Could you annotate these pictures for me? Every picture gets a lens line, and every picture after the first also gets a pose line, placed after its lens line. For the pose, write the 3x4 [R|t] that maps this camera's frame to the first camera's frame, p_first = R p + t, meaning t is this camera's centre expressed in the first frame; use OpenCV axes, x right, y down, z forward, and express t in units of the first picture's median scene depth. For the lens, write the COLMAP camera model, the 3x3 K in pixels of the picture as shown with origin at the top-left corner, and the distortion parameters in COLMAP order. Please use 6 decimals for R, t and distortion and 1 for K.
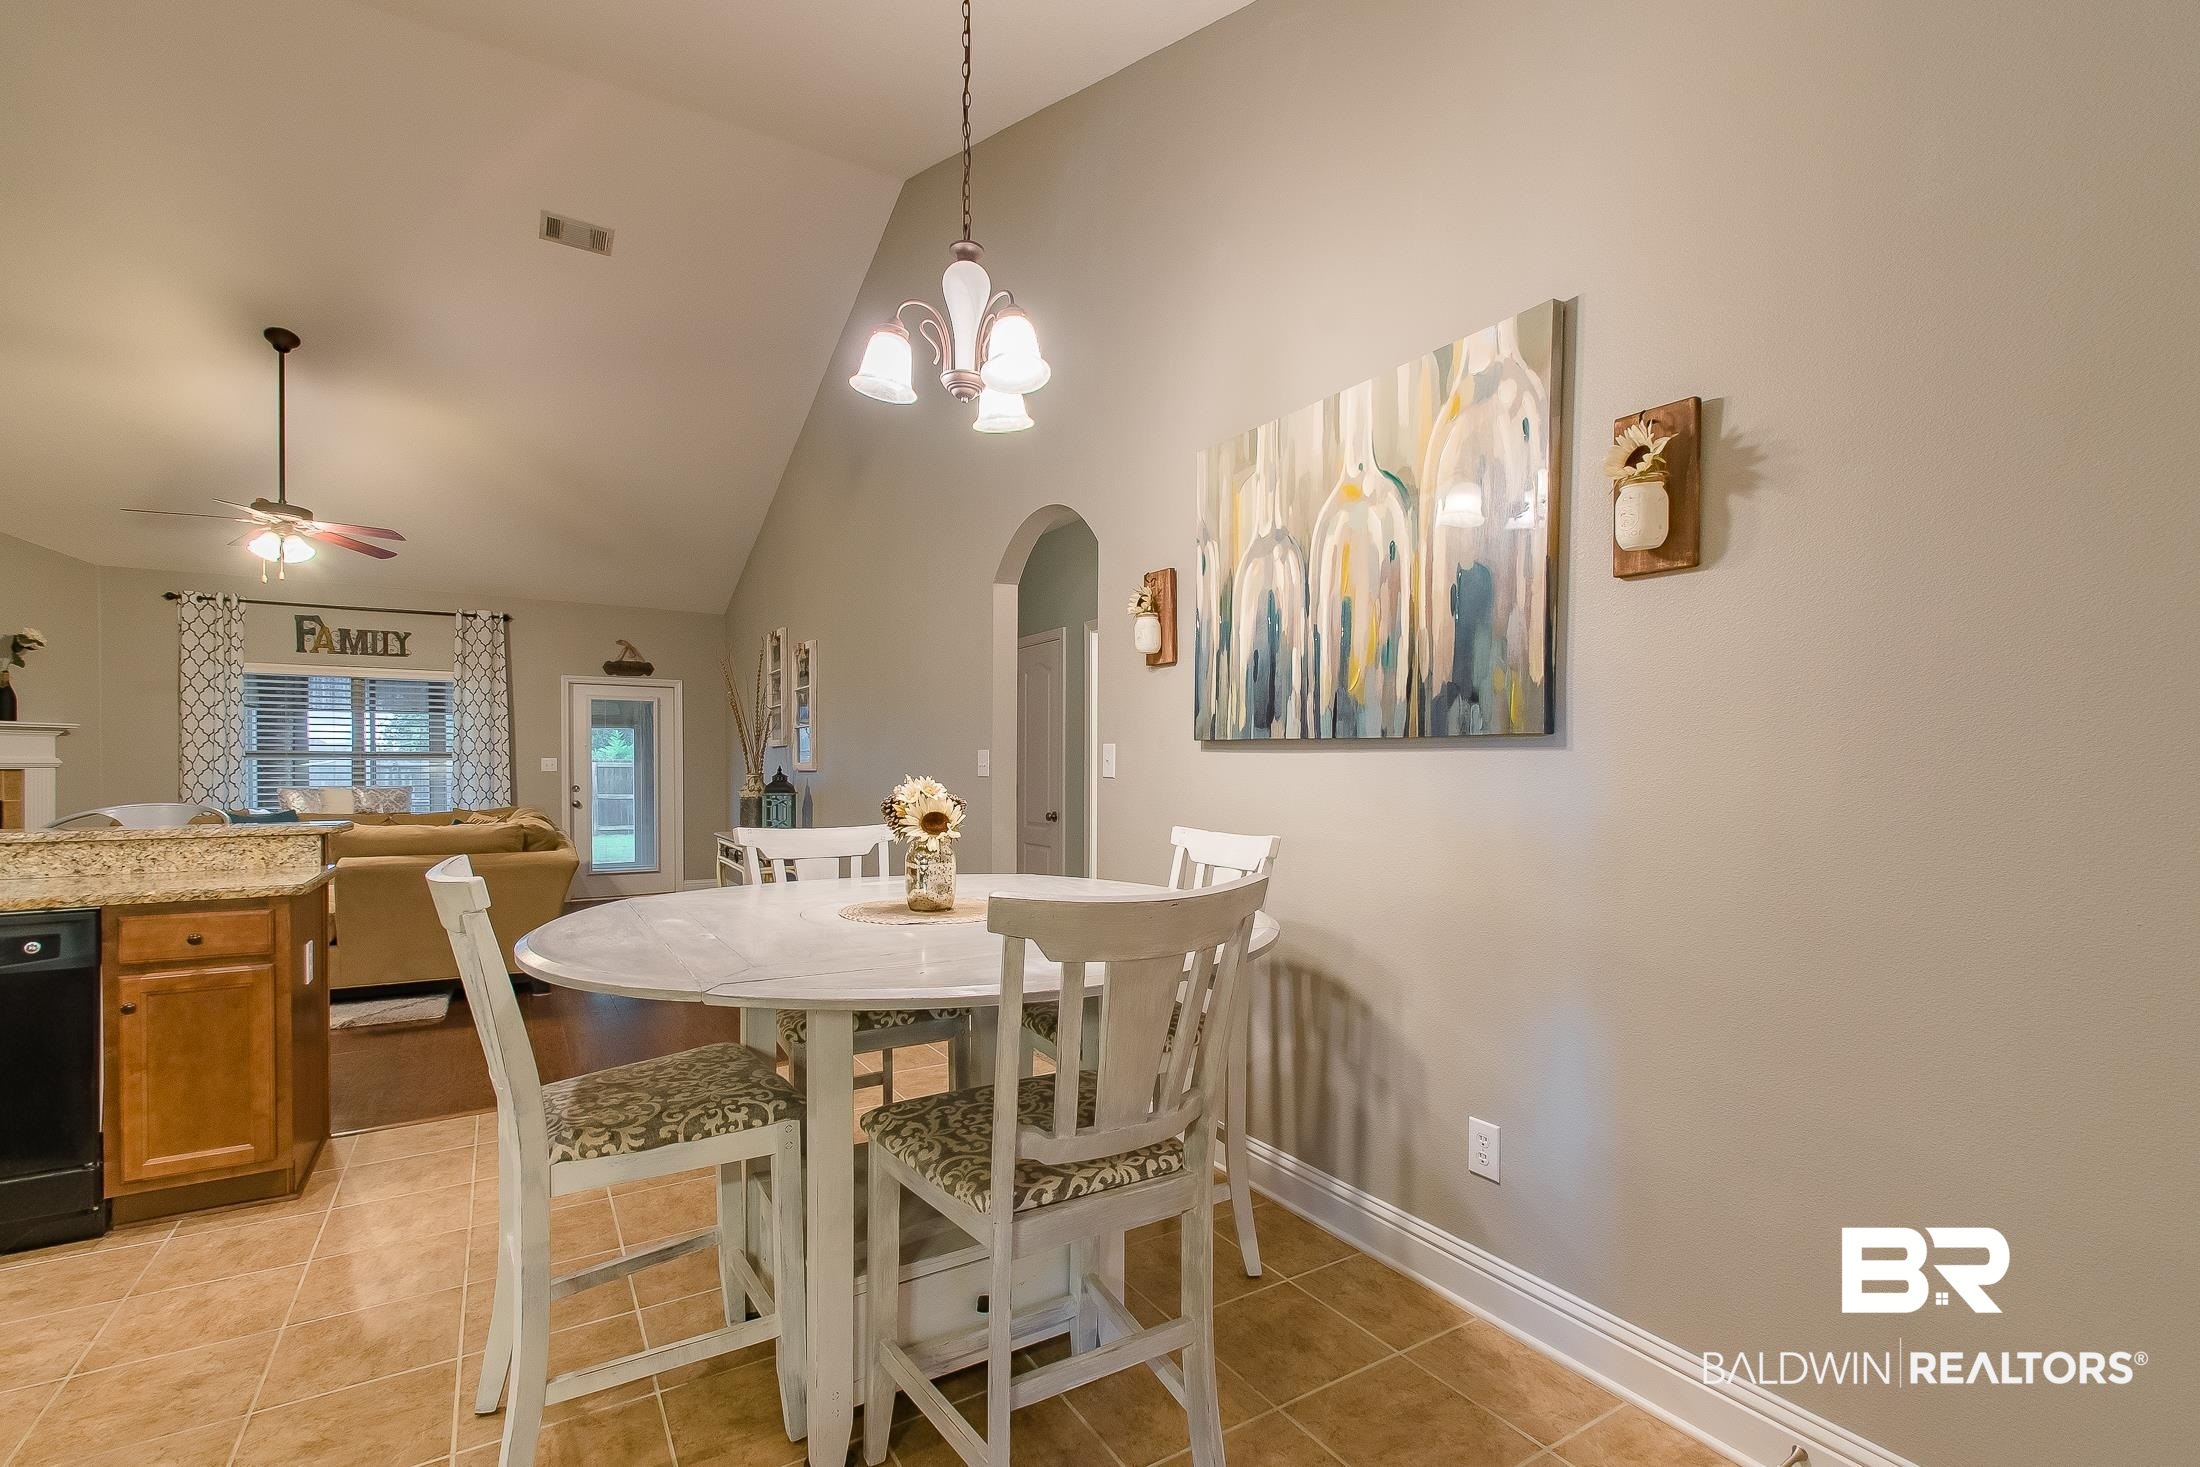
lens RADIAL K [[969.2, 0, 1095.6], [0, 969.2, 780.2], [0, 0, 1]] dist [0.000713, -0.000830]
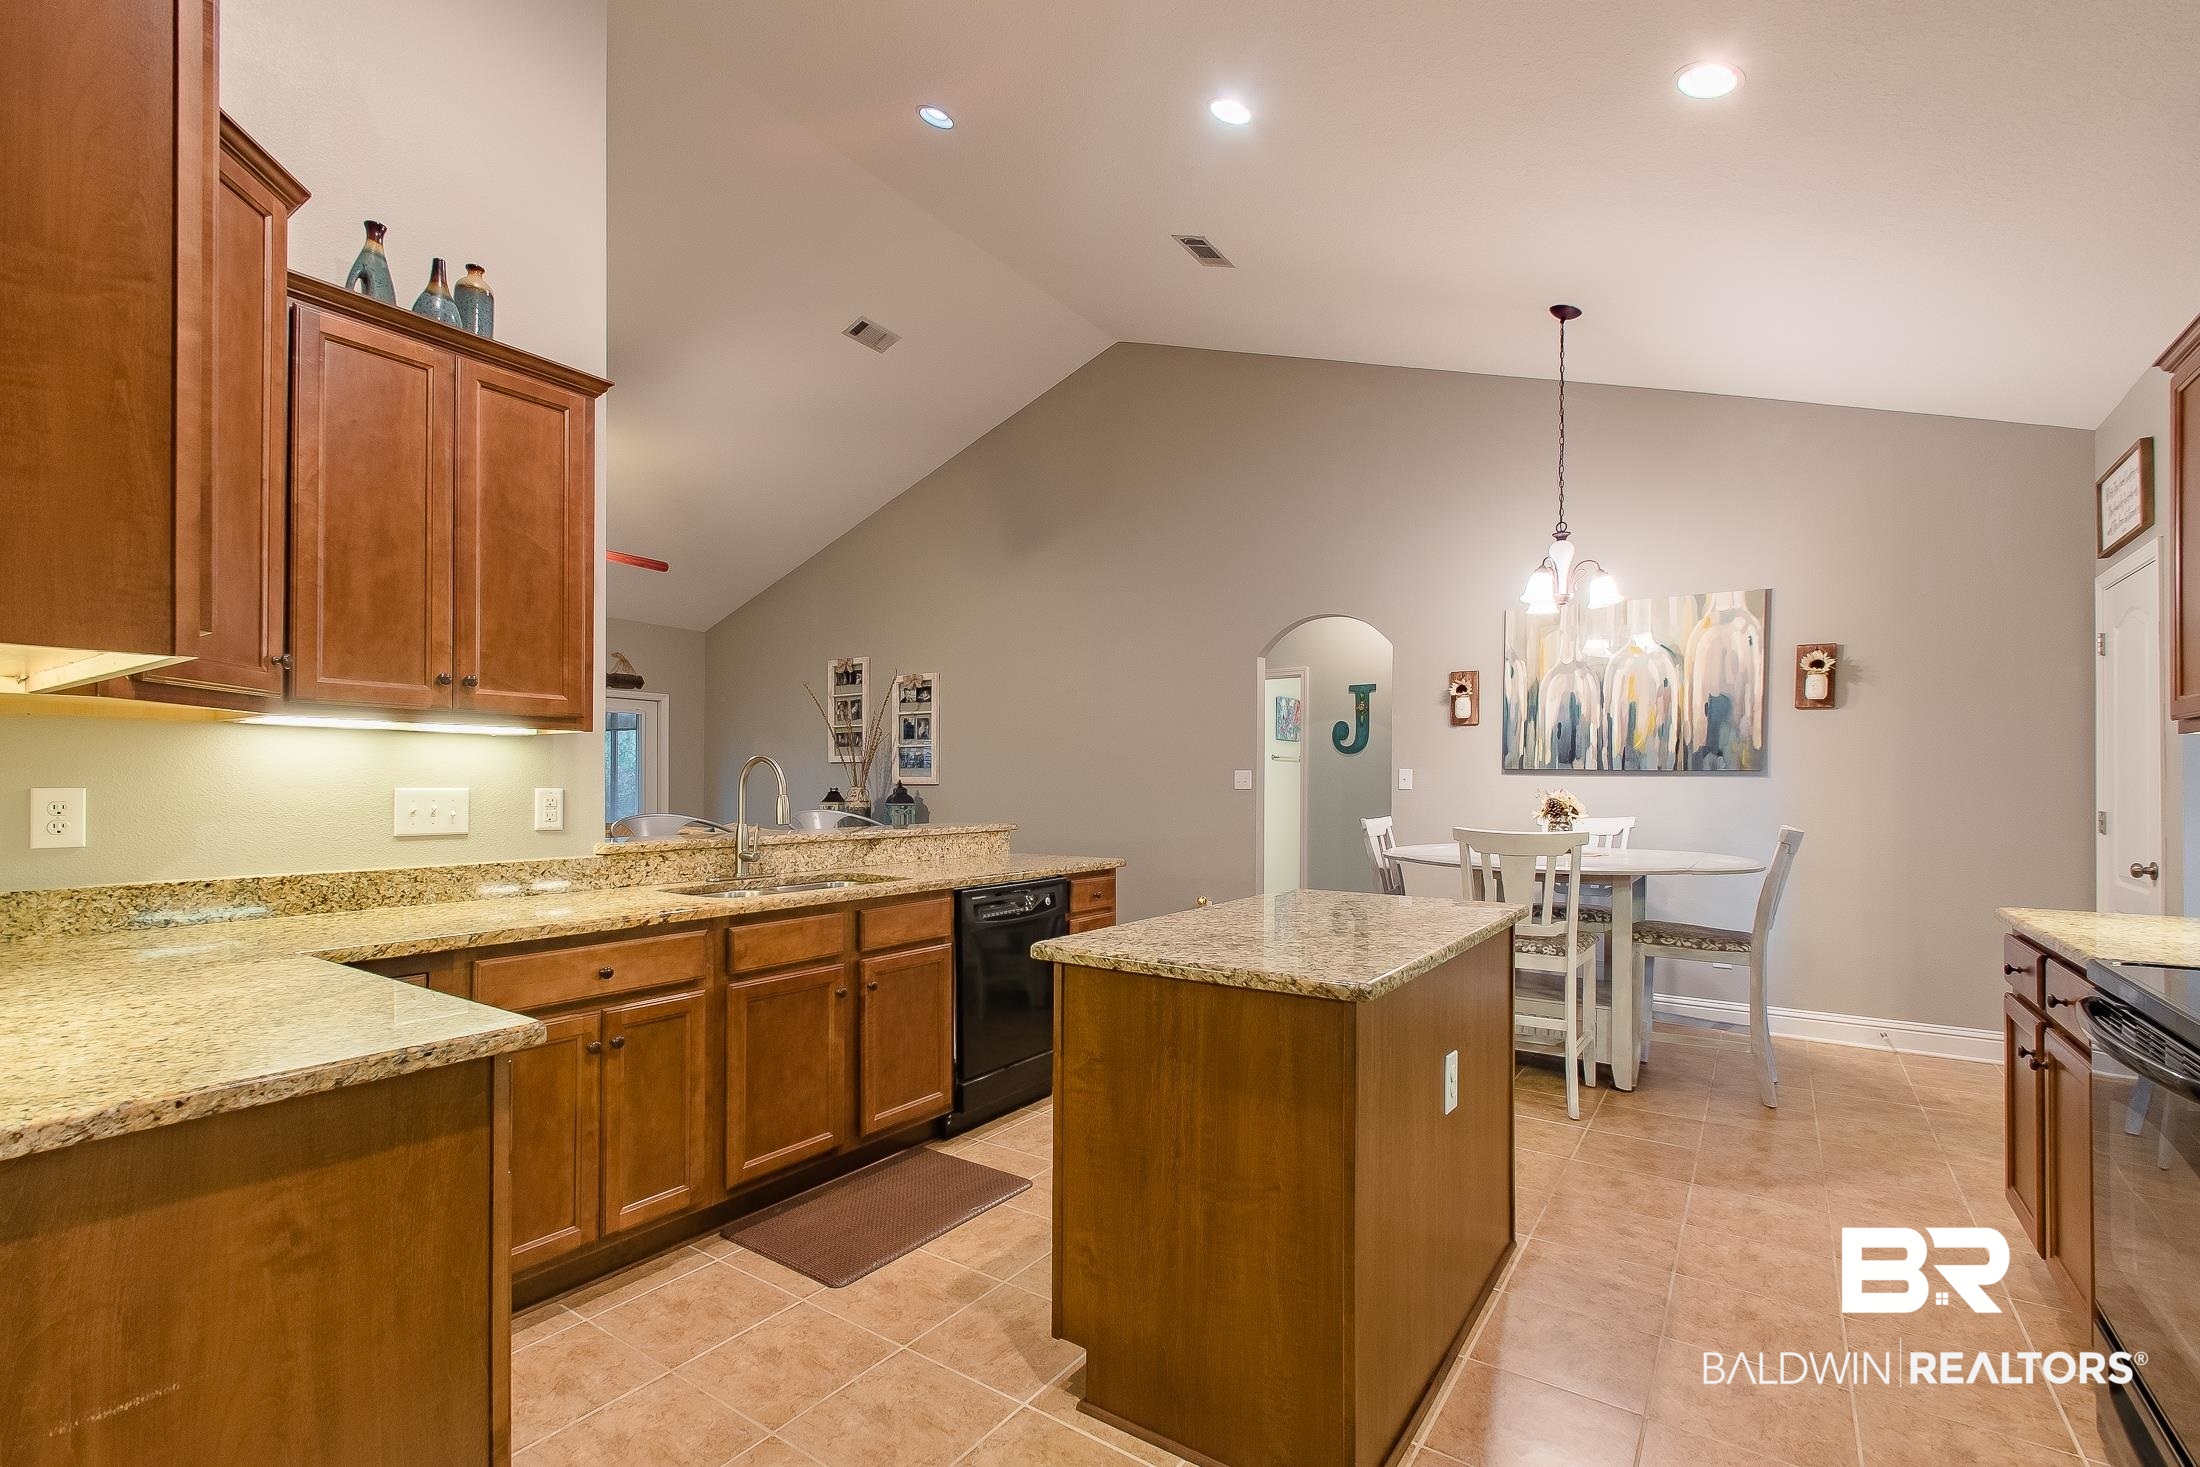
lens RADIAL K [[958.4, 0, 1097.0], [0, 958.4, 779.9], [0, 0, 1]] dist [0.001893, -0.000397]
pose [[0.915440, 0.004566, 0.402429, -1.451360], [0.001137, 0.999902, -0.013932, 0.003879], [-0.402453, 0.013211, 0.915345, -0.361992]]
